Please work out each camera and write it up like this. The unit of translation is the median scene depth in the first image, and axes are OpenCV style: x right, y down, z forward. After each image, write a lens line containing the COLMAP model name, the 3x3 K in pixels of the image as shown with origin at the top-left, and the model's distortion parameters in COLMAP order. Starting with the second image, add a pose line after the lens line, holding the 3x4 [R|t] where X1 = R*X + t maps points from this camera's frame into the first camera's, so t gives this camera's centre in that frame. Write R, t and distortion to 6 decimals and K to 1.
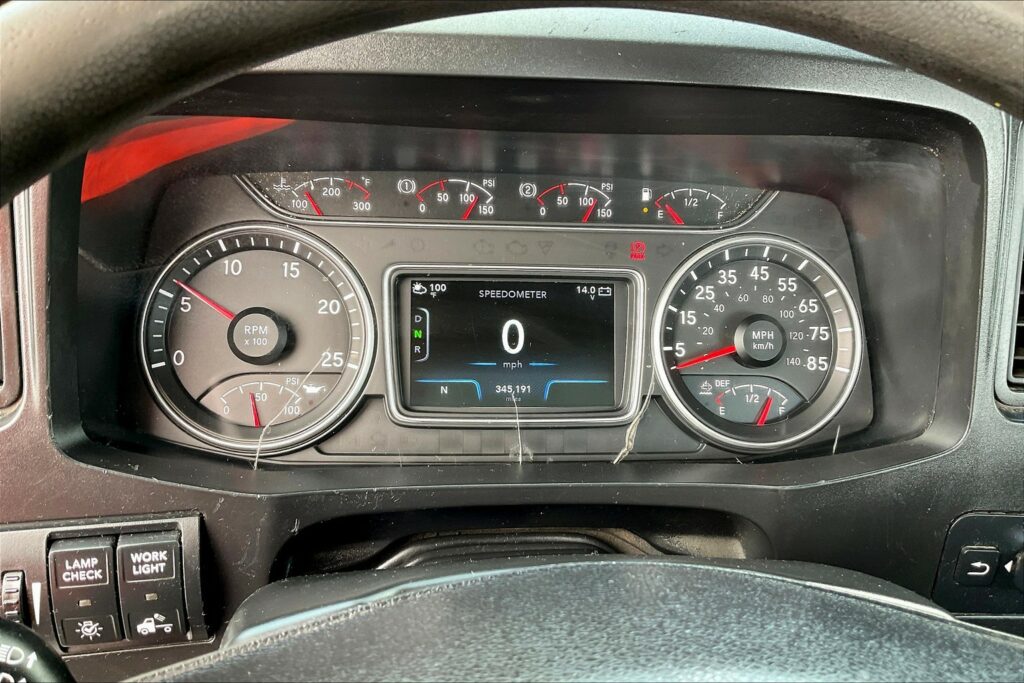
lens RADIAL K [[836.7, 0, 505.9], [0, 836.7, 340.8], [0, 0, 1]] dist [0.083500, -0.185043]
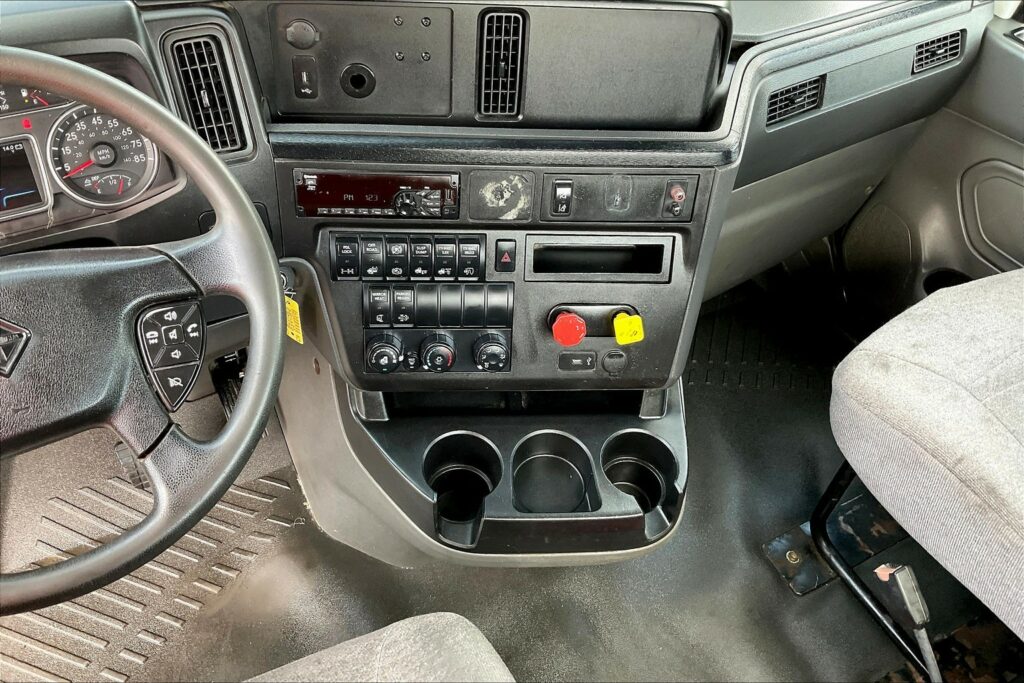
lens RADIAL K [[836.7, 0, 505.9], [0, 836.7, 340.8], [0, 0, 1]] dist [0.083500, -0.185043]
pose [[0.919051, -0.279614, 0.277779, 0.509827], [0.186492, 0.929393, 0.318510, -0.052262], [-0.347225, -0.240924, 0.906306, -1.367559]]
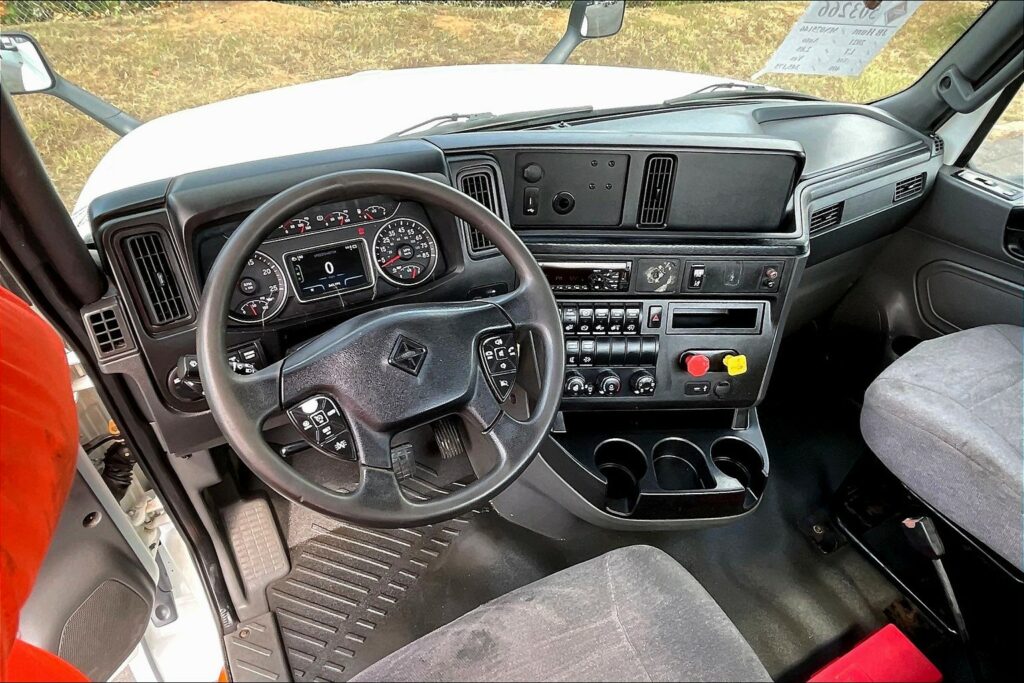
lens RADIAL K [[608.7, 0, 511.7], [0, 608.7, 403.5], [0, 0, 1]] dist [-0.017252, -0.002536]
pose [[0.915570, -0.286031, 0.282698, -0.152280], [0.202759, 0.935383, 0.289737, -0.049678], [-0.347305, -0.207955, 0.914404, -1.390717]]
